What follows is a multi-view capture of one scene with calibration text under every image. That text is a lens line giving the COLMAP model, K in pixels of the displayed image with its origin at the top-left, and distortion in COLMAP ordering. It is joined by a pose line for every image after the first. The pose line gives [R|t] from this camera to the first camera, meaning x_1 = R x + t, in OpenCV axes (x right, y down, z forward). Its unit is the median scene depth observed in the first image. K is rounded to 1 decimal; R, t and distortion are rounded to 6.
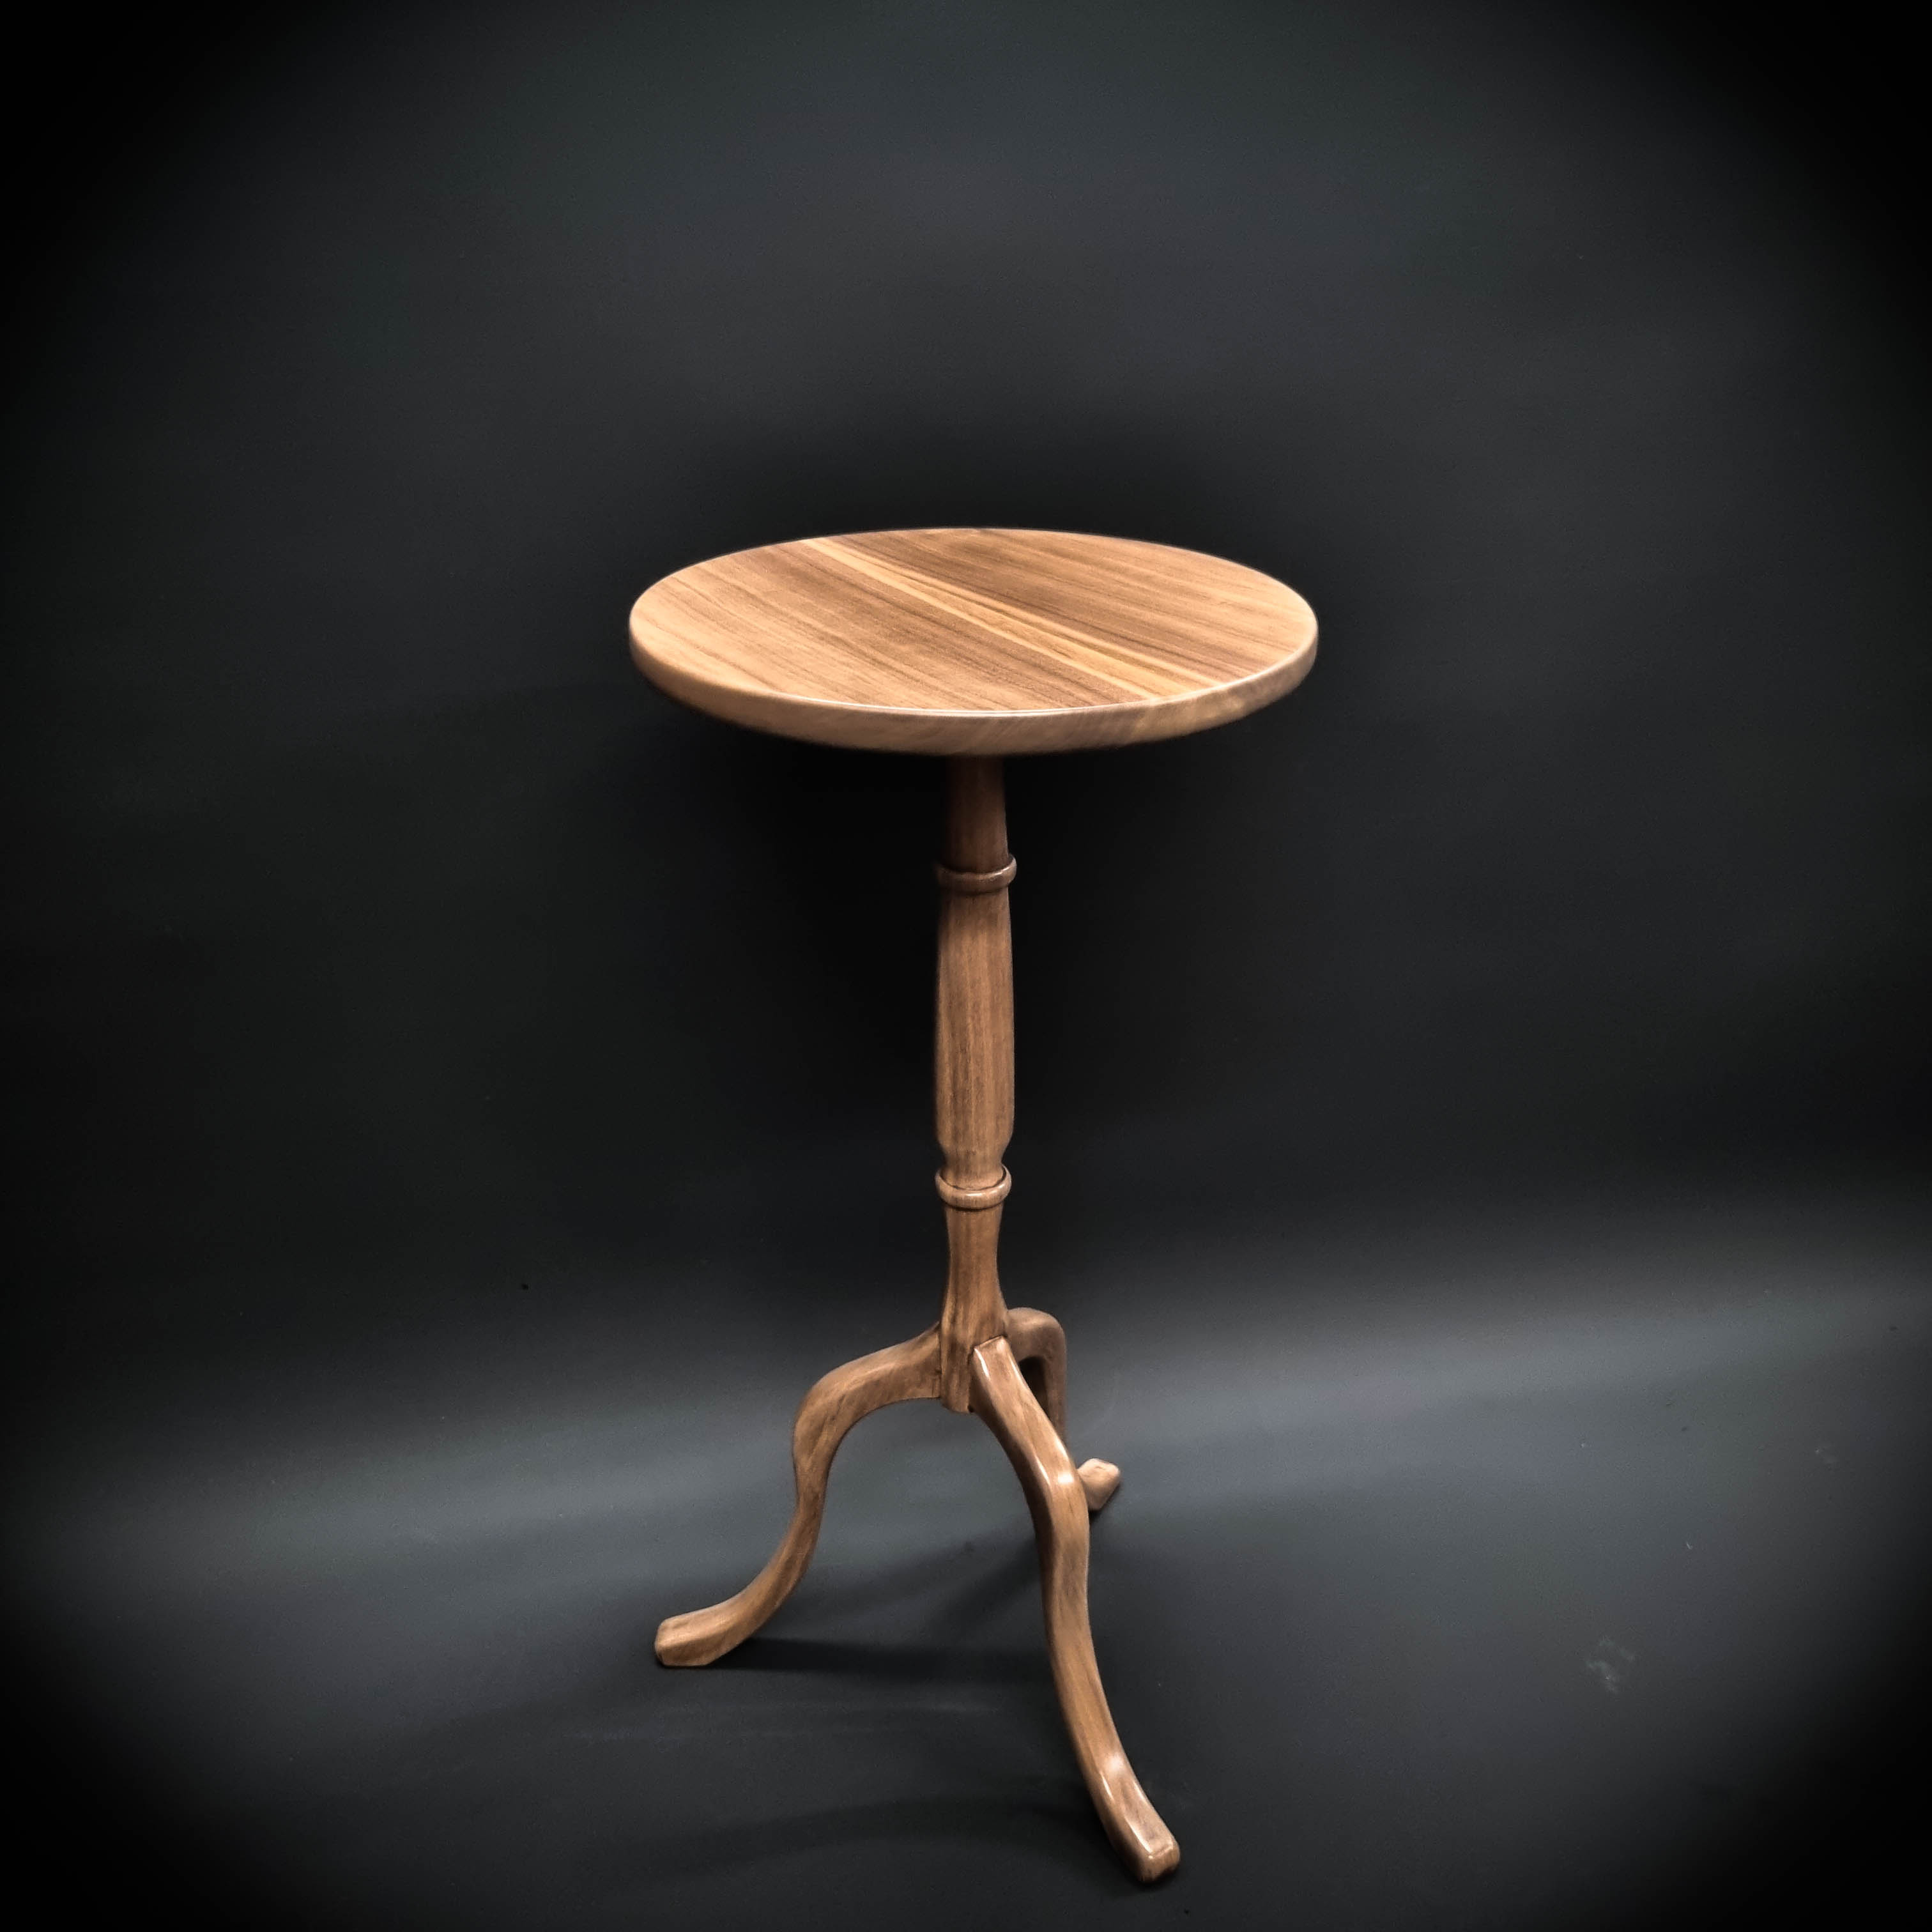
lens RADIAL K [[1944.5, 0, 968.8], [0, 1944.5, 971.3], [0, 0, 1]] dist [0.029044, 0.000000]
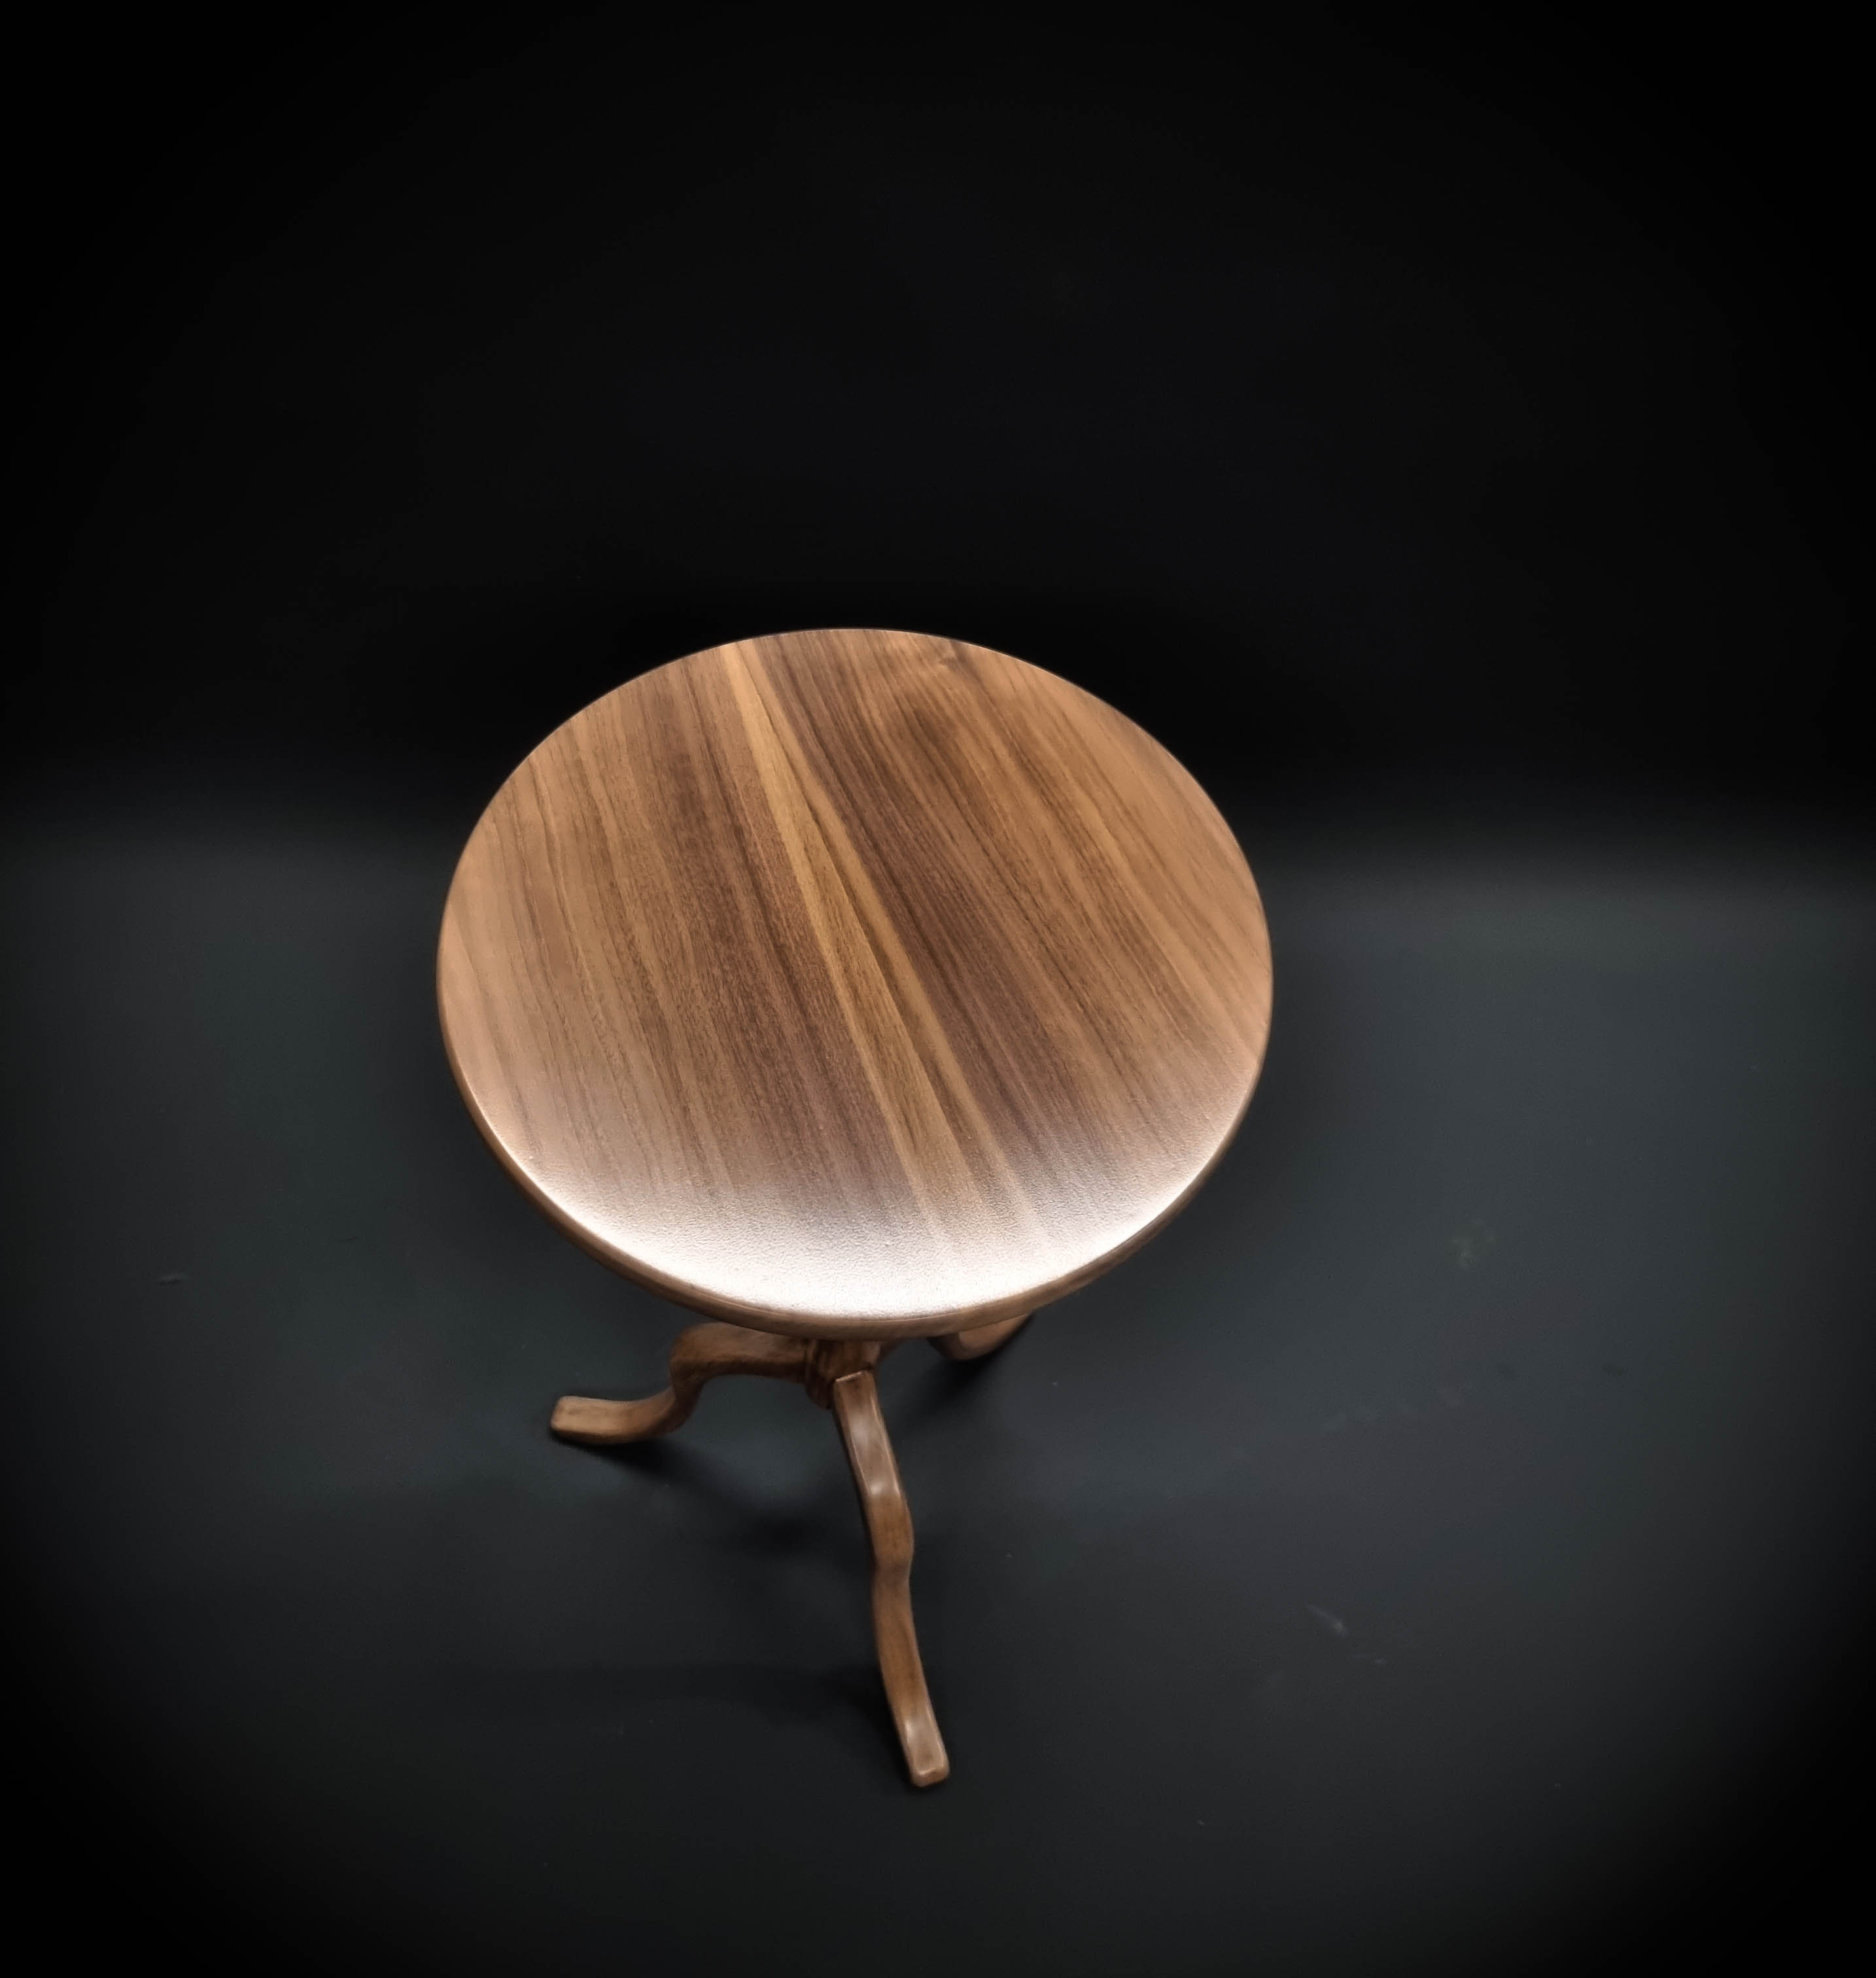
lens RADIAL K [[2001.8, 0, 888.1], [0, 2001.8, 1011.0], [0, 0, 1]] dist [0.046258, 0.000000]
pose [[0.971795, 0.216795, -0.092810, 0.089188], [-0.134069, 0.831658, 0.538860, -0.555895], [0.194009, -0.511219, 0.837267, 0.254421]]
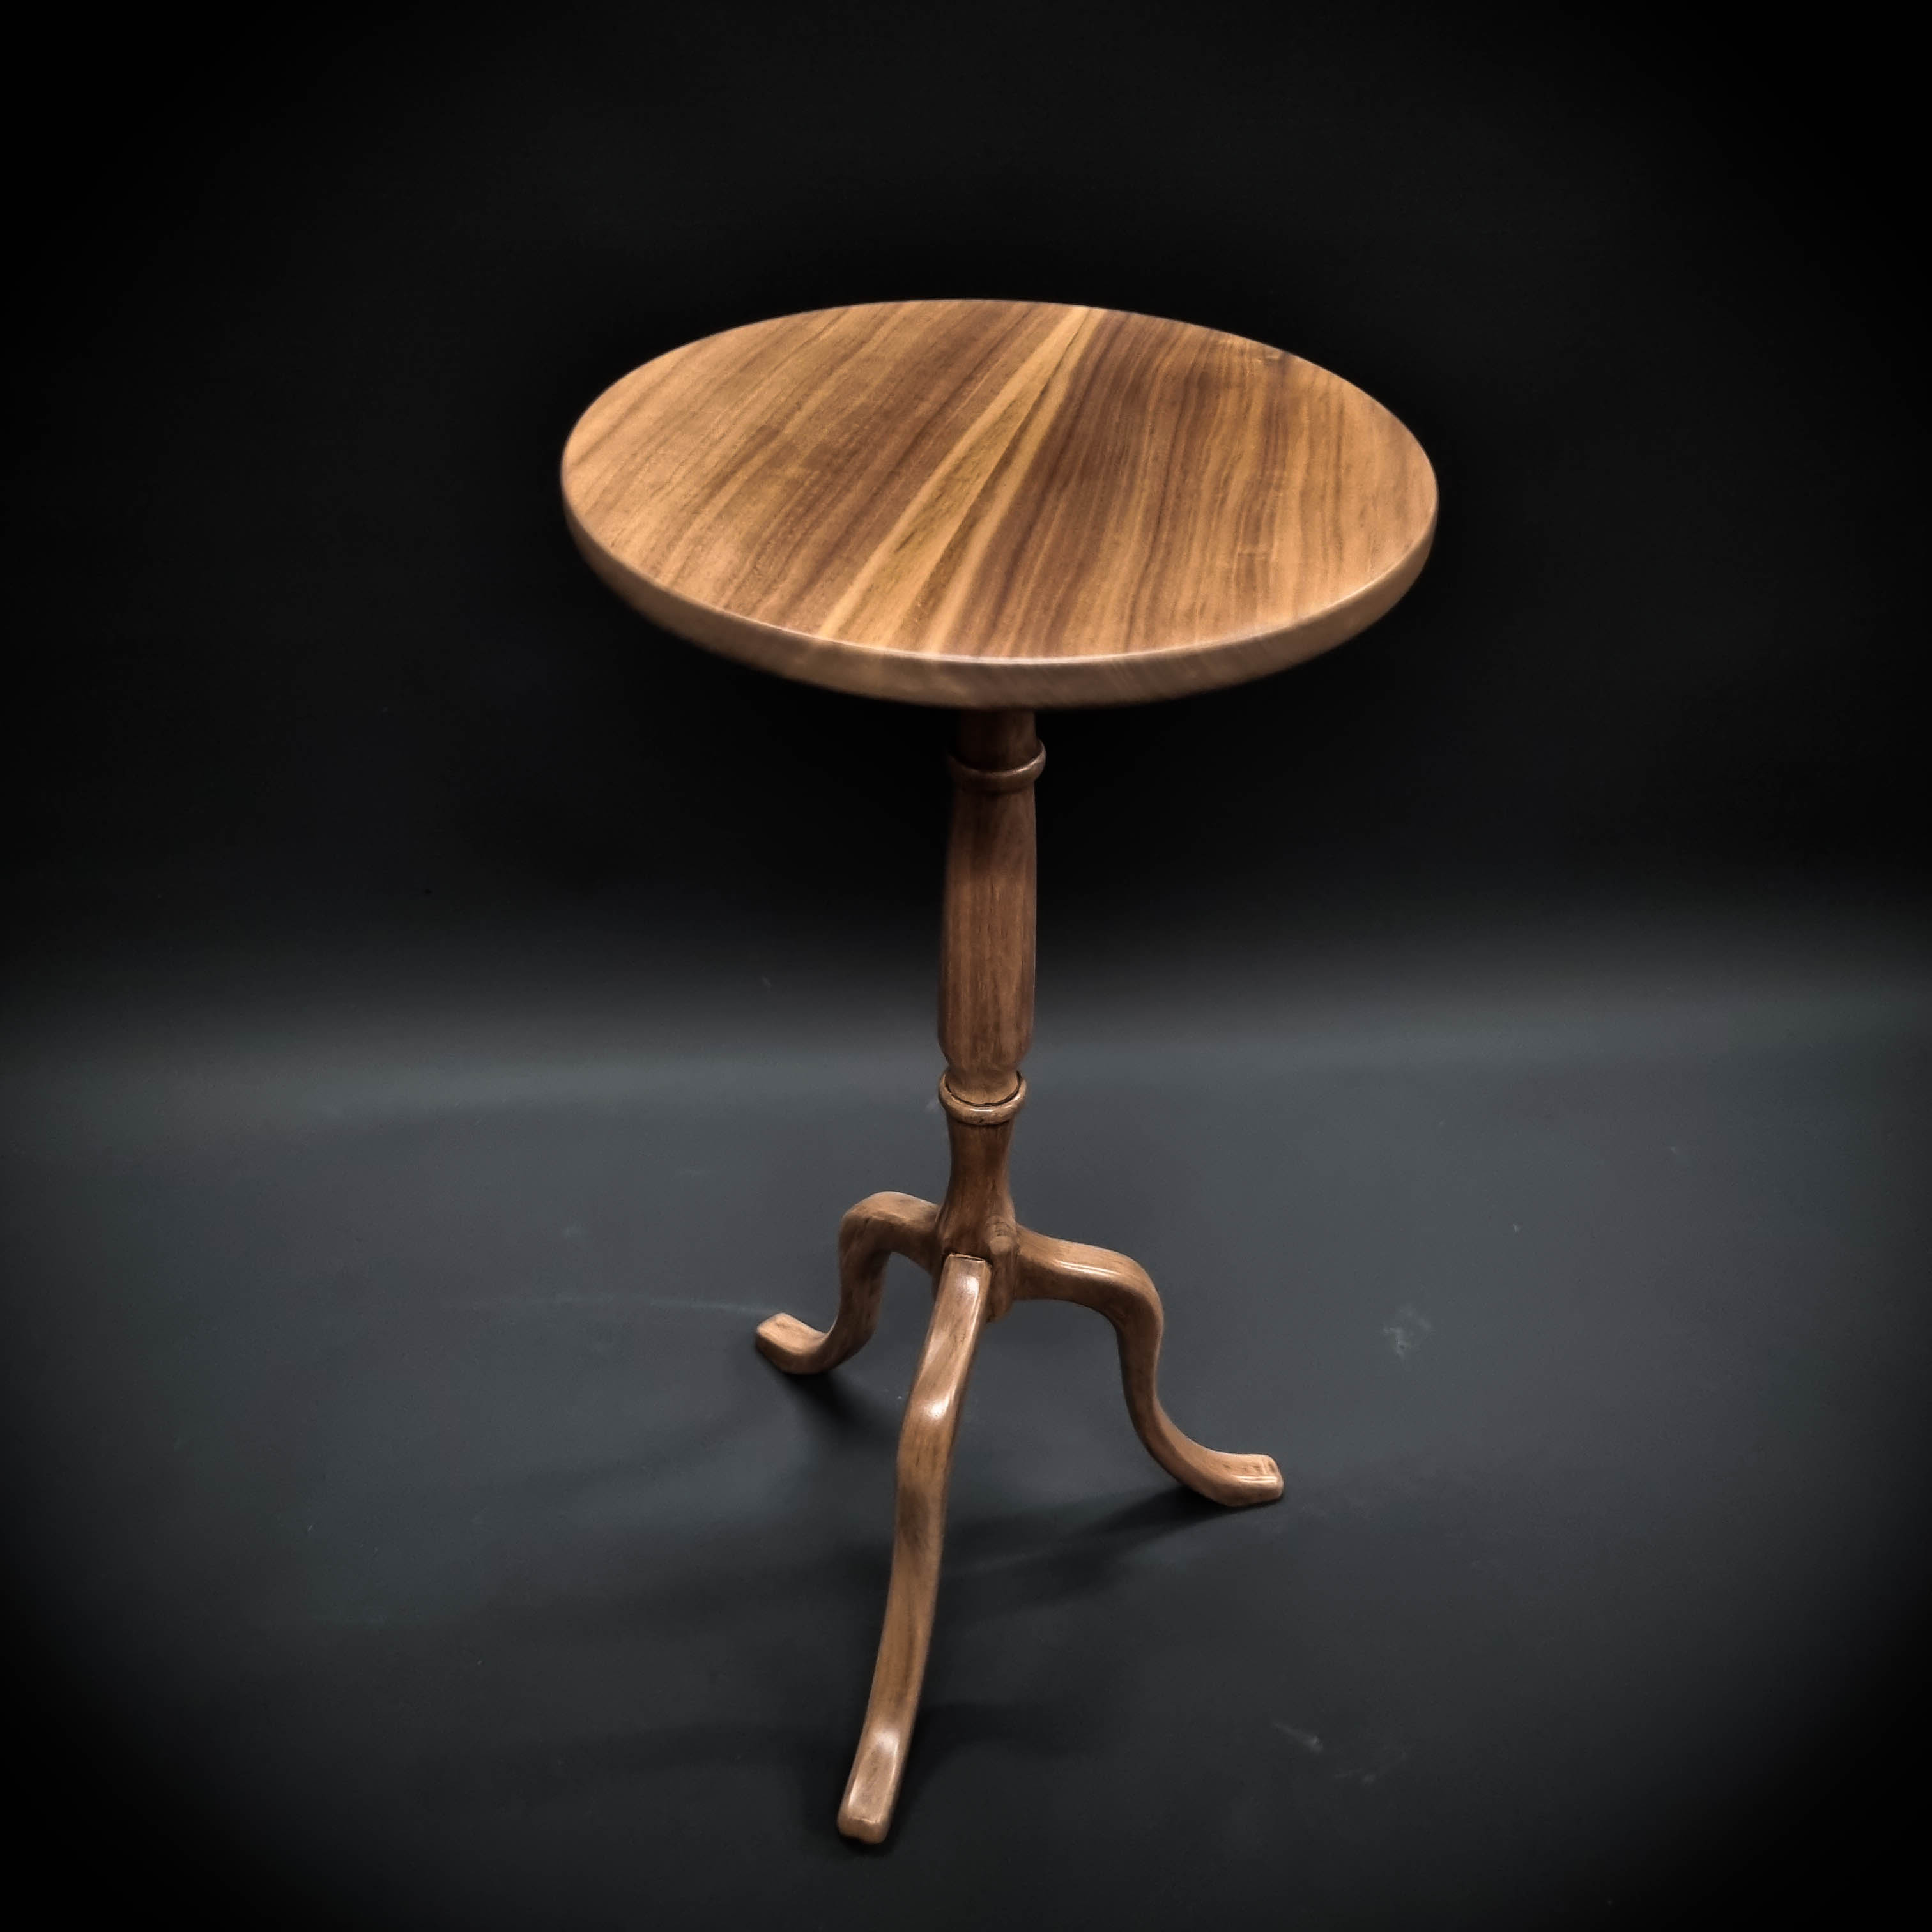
lens RADIAL K [[1944.5, 0, 972.6], [0, 1944.5, 959.9], [0, 0, 1]] dist [0.029044, 0.000000]
pose [[0.661631, 0.469238, -0.584859, 0.499733], [-0.344706, 0.883025, 0.318505, -0.227705], [0.665899, -0.009129, 0.745986, 0.361864]]
